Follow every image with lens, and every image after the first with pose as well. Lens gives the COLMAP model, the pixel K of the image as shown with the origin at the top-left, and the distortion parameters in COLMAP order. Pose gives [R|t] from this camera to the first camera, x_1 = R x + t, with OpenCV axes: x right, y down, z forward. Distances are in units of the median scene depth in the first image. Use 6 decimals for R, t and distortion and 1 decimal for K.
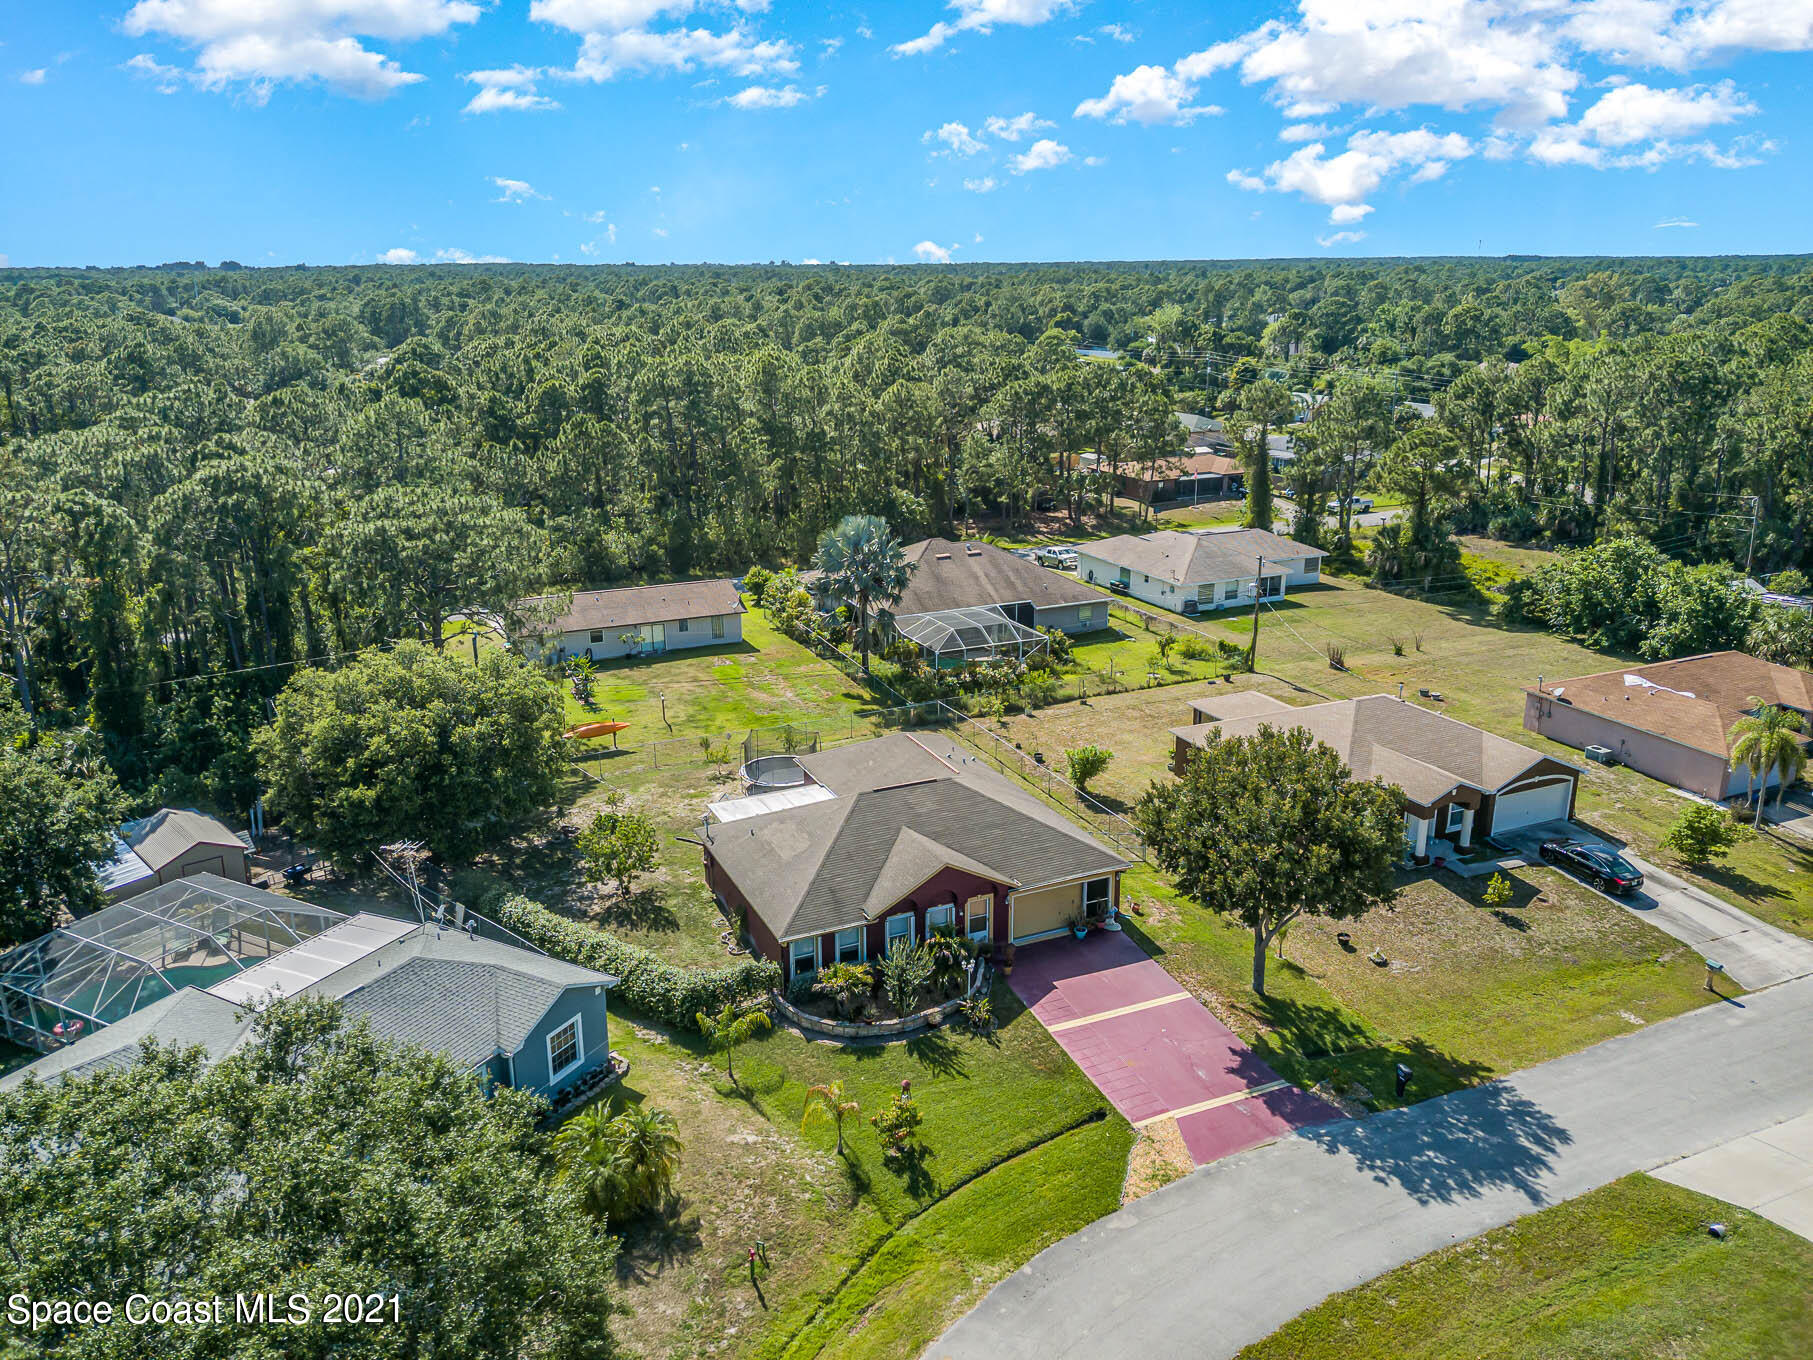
lens RADIAL K [[1335.9, 0, 899.4], [0, 1335.9, 686.7], [0, 0, 1]] dist [0.075748, -0.106110]
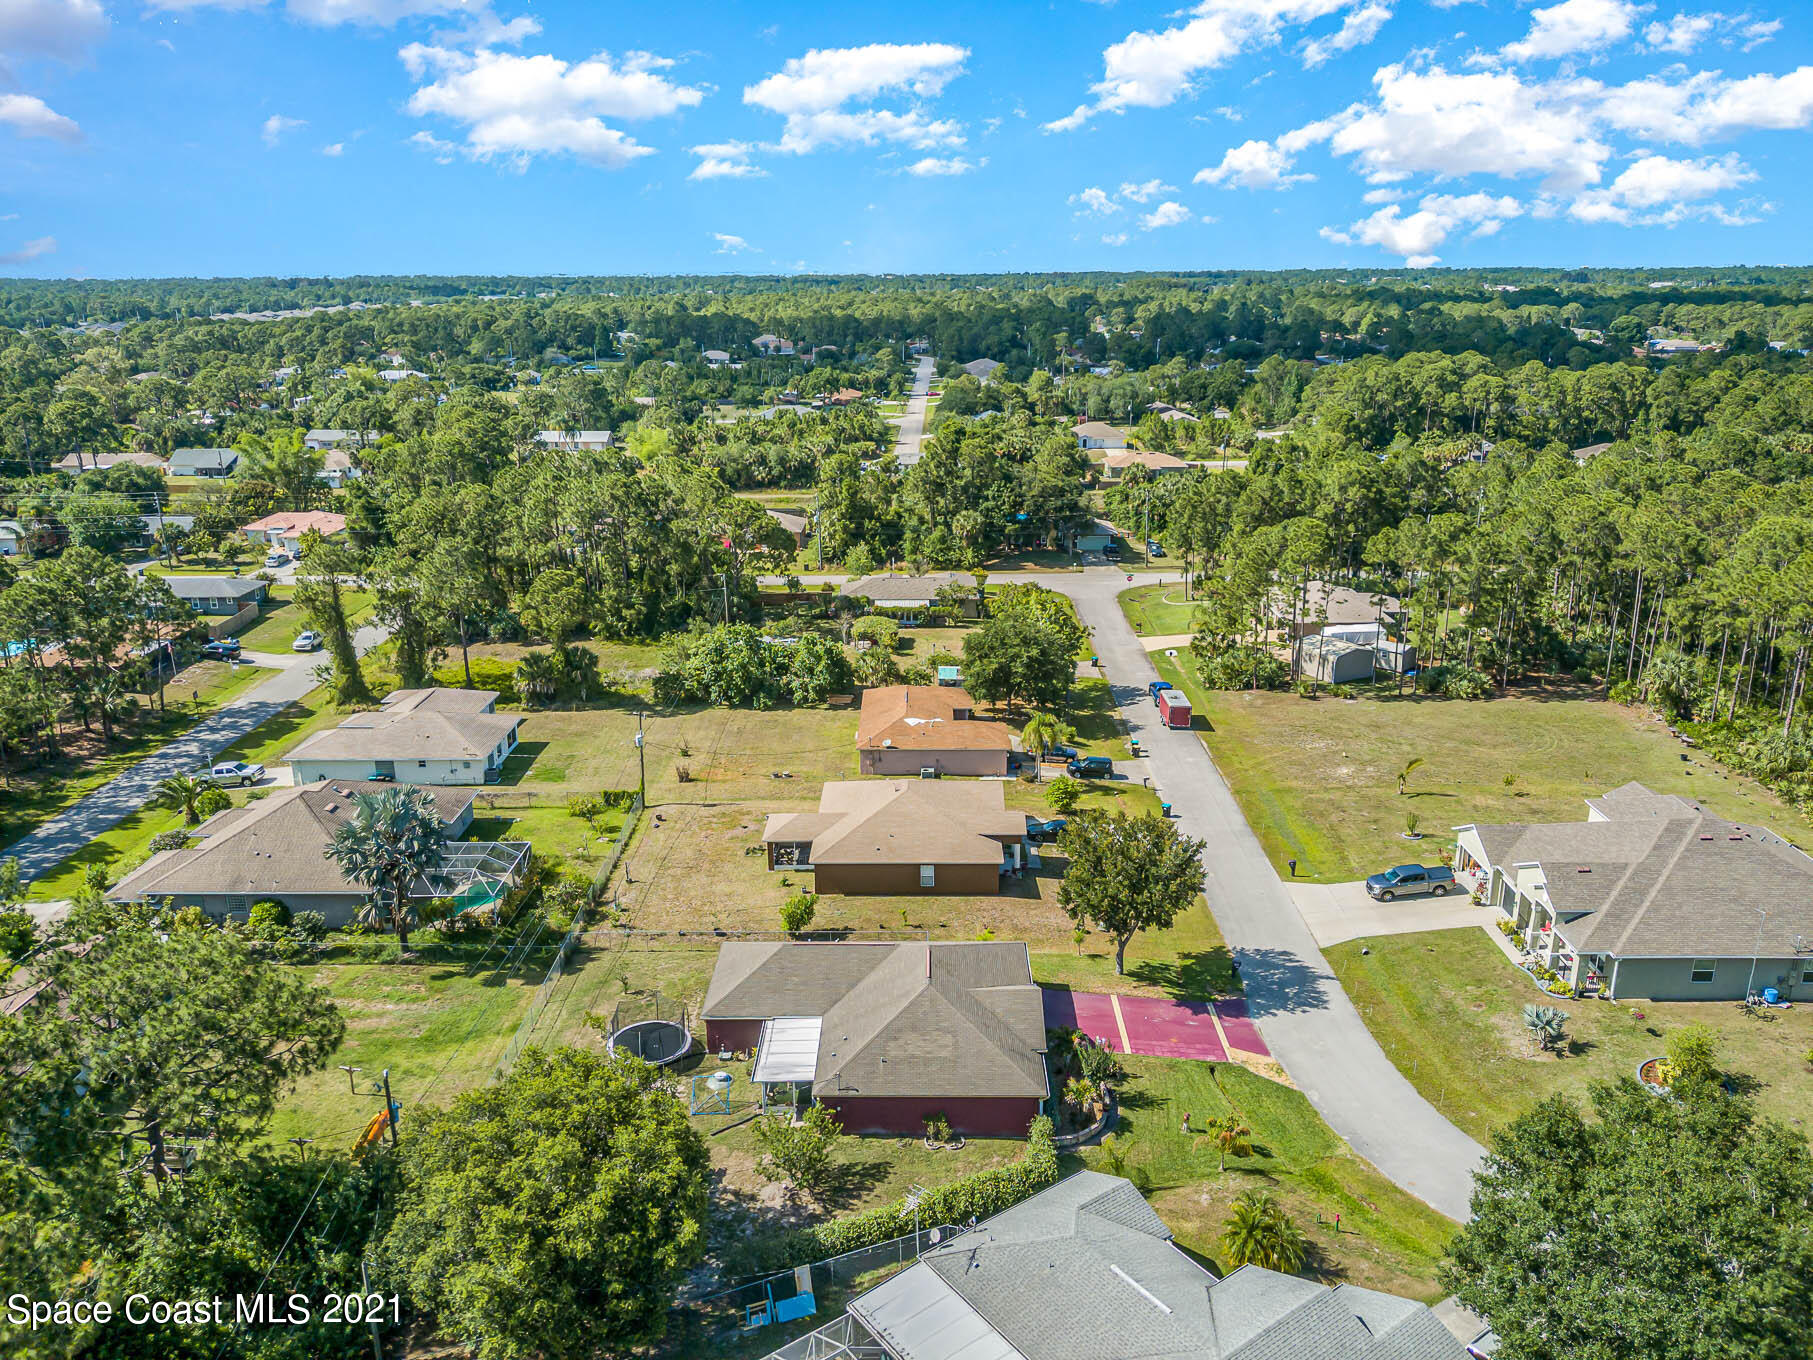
lens RADIAL K [[1364.2, 0, 913.3], [0, 1364.2, 674.9], [0, 0, 1]] dist [0.079392, -0.118256]
pose [[0.420425, -0.252702, 0.871427, -1.053491], [0.275005, 0.950745, 0.143025, -0.370157], [-0.864647, 0.179515, 0.469212, 0.370257]]
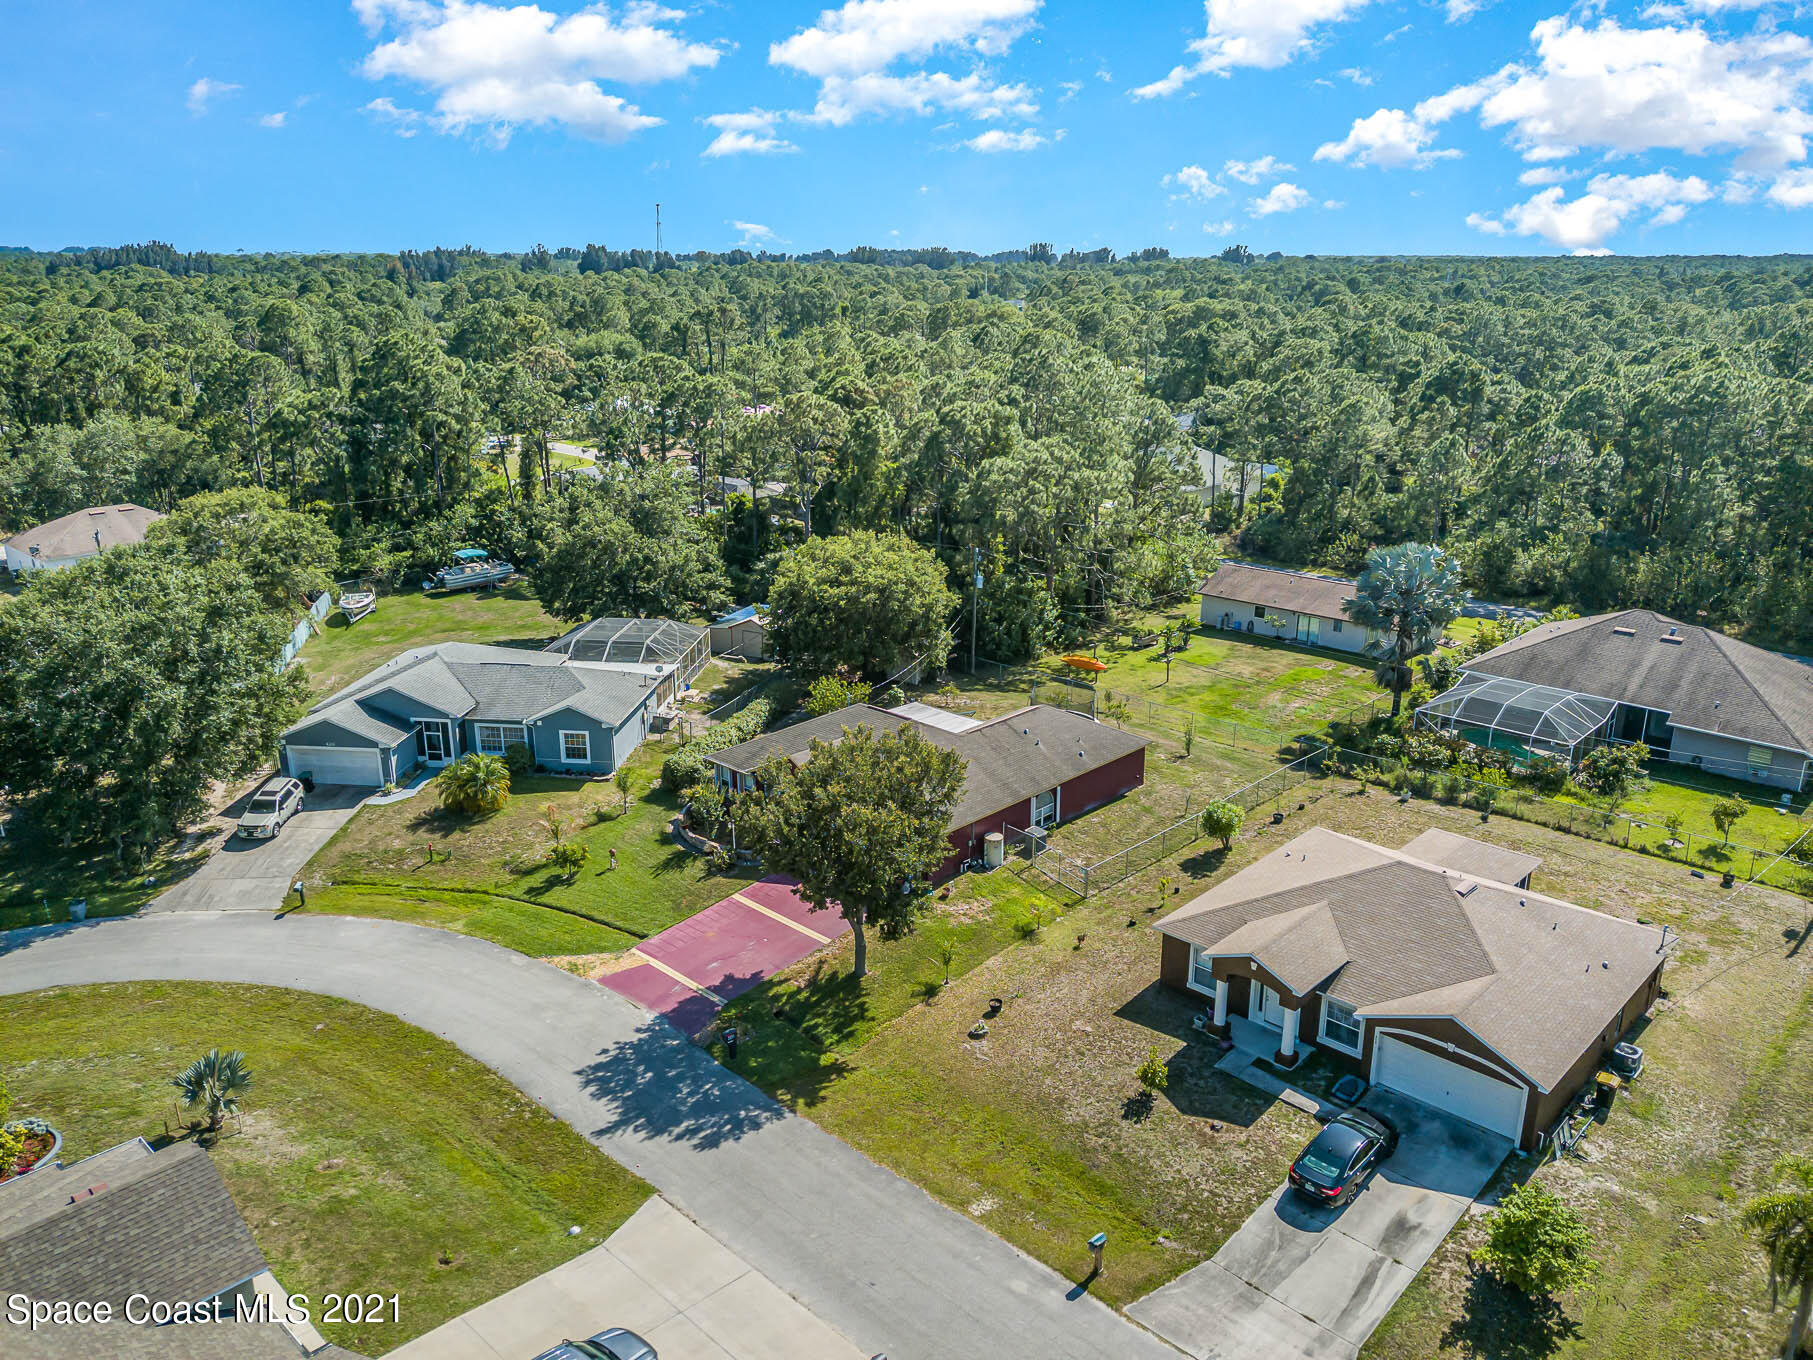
lens RADIAL K [[1364.2, 0, 913.3], [0, 1364.2, 674.9], [0, 0, 1]] dist [0.079392, -0.118256]
pose [[0.381993, 0.281755, -0.880168, 1.071356], [-0.282263, 0.942453, 0.179192, -0.180287], [0.880005, 0.179989, 0.439540, 0.490160]]
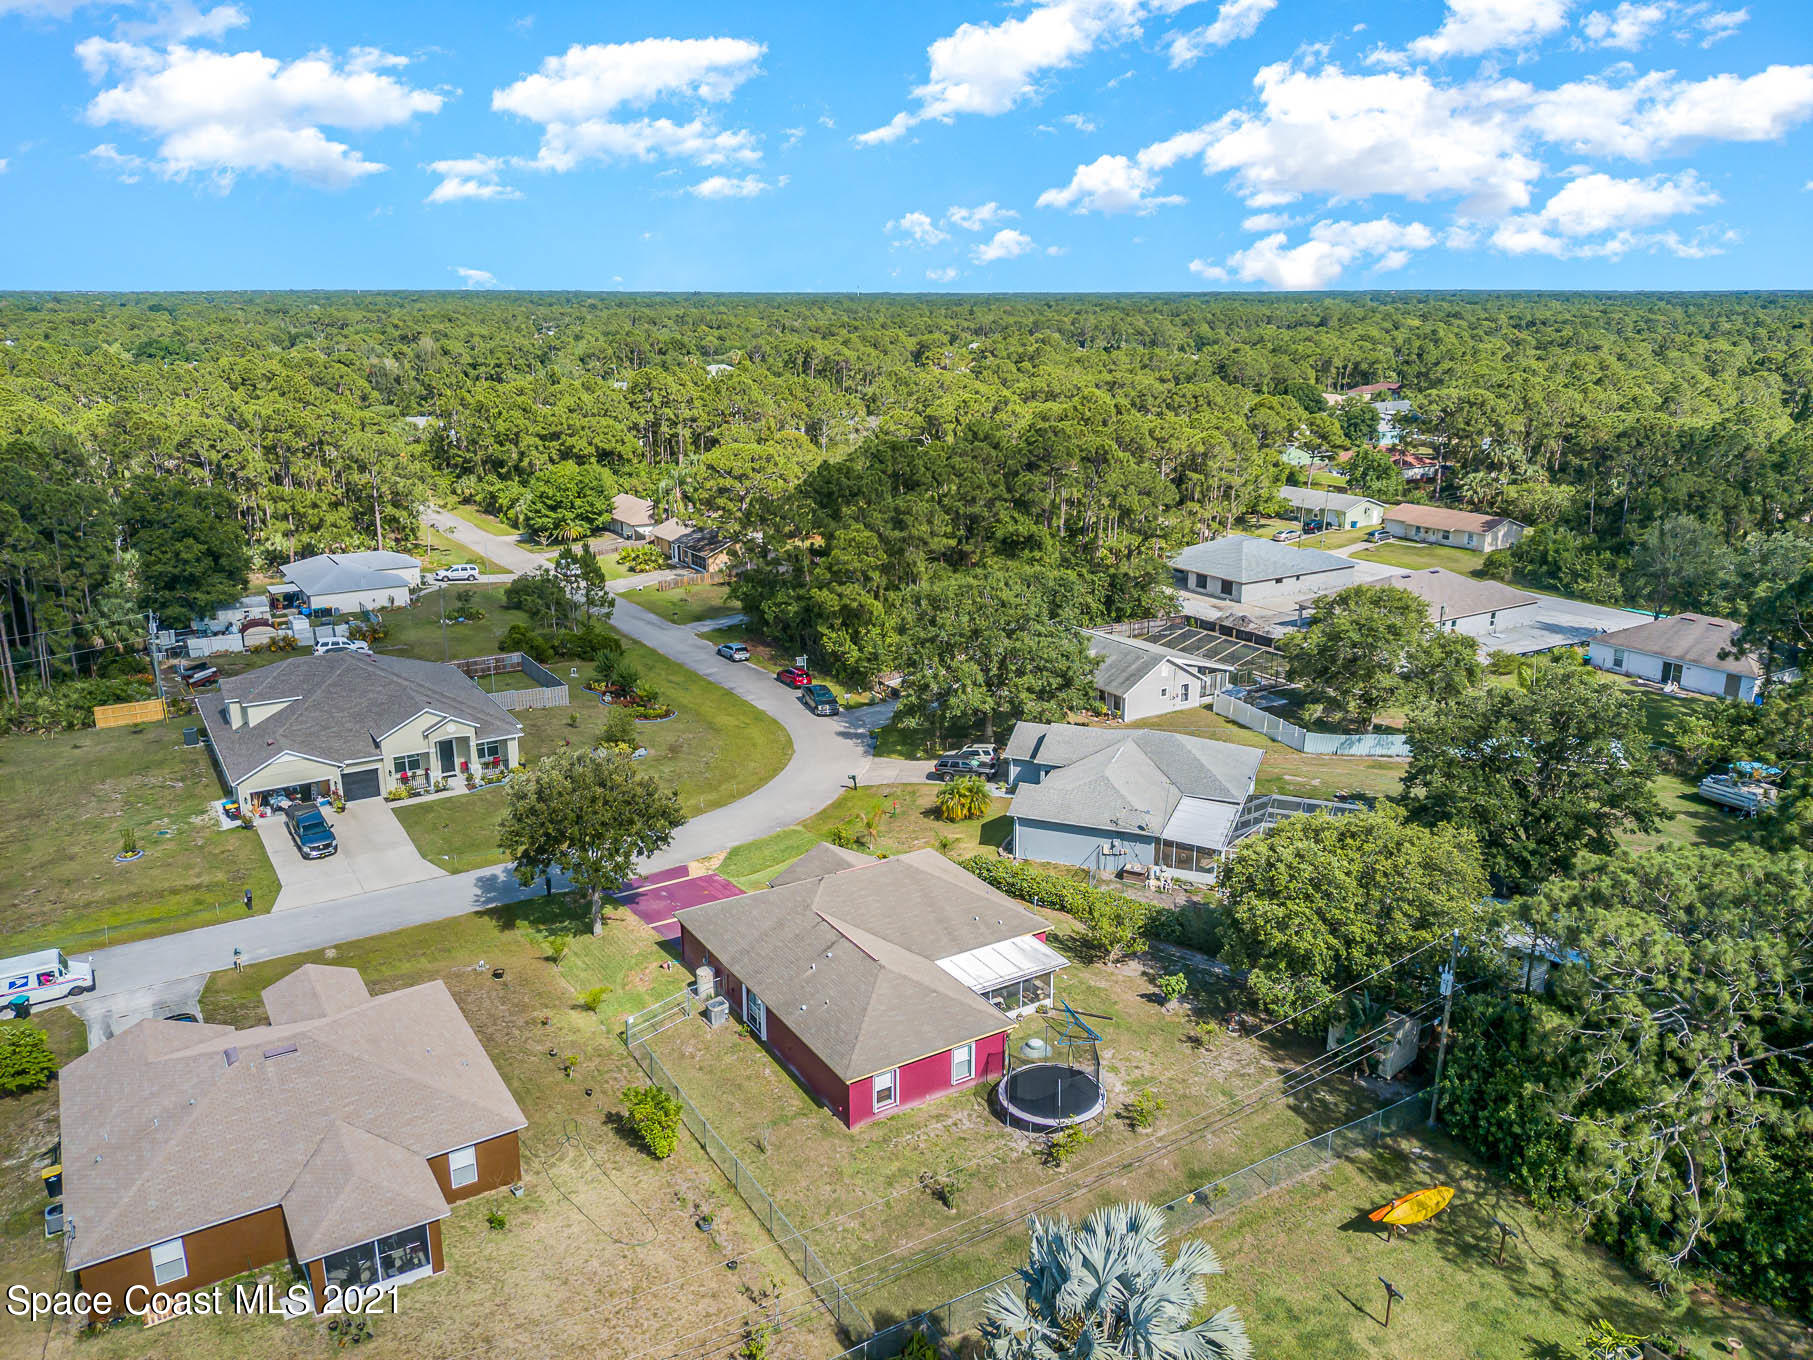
lens RADIAL K [[1335.9, 0, 899.4], [0, 1335.9, 686.7], [0, 0, 1]] dist [0.075748, -0.106110]
pose [[-0.992416, 0.046172, -0.113924, 0.096624], [-0.025093, 0.831173, 0.555447, -0.710968], [0.120337, 0.554093, -0.823711, 1.895156]]
